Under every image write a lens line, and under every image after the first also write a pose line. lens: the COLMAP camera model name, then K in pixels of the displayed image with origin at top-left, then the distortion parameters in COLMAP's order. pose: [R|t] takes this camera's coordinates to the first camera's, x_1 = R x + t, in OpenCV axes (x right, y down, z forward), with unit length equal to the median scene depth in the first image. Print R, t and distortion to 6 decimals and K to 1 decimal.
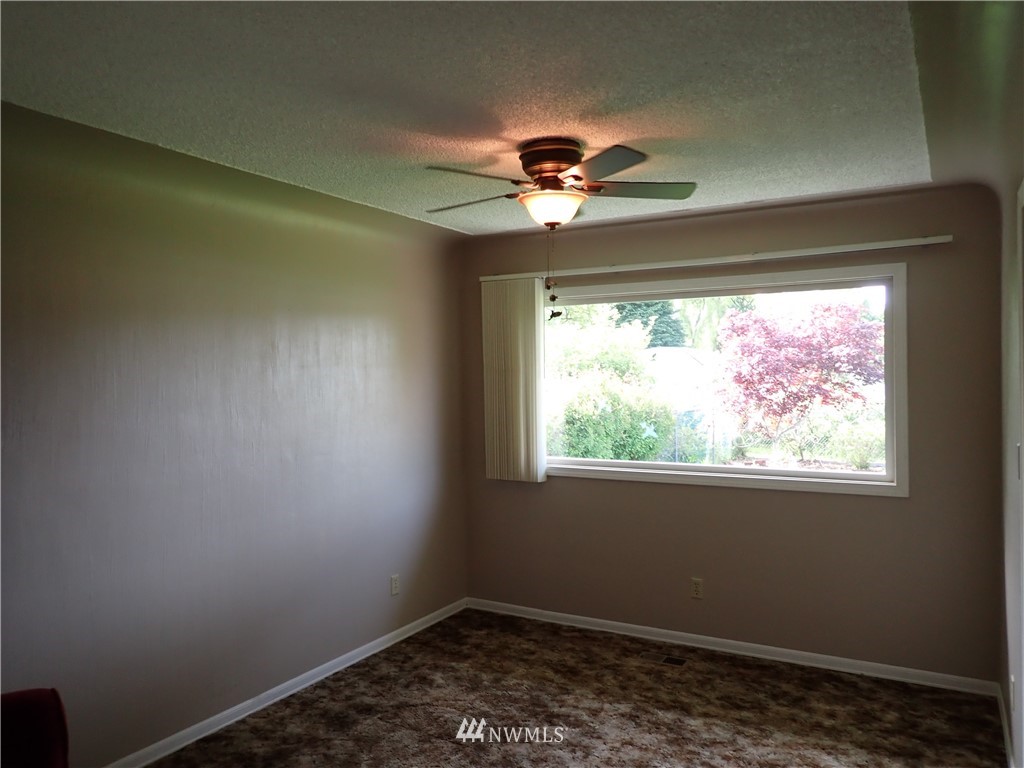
lens RADIAL K [[763.2, 0, 514.2], [0, 763.2, 383.6], [0, 0, 1]] dist [0.013591, -0.013109]
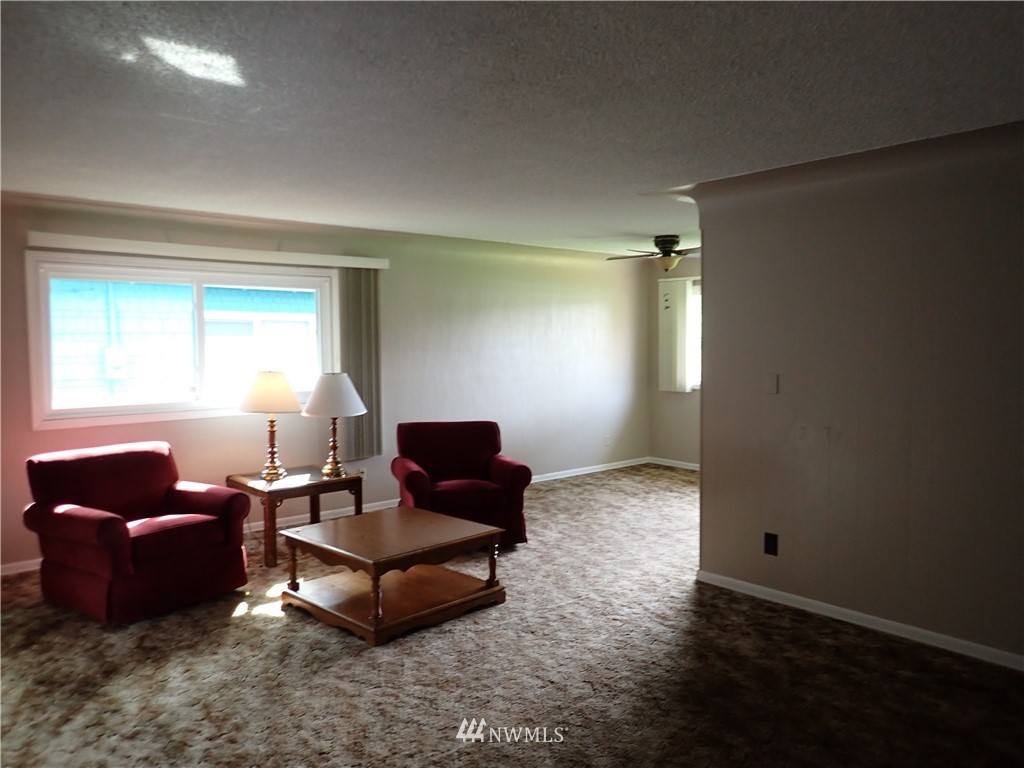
lens RADIAL K [[763.2, 0, 511.8], [0, 763.2, 382.3], [0, 0, 1]] dist [0.013591, -0.013109]
pose [[0.943210, 0.026414, -0.331144, 0.243263], [-0.009218, 0.998531, 0.053393, 0.011436], [0.332068, -0.047308, 0.942068, -0.869253]]
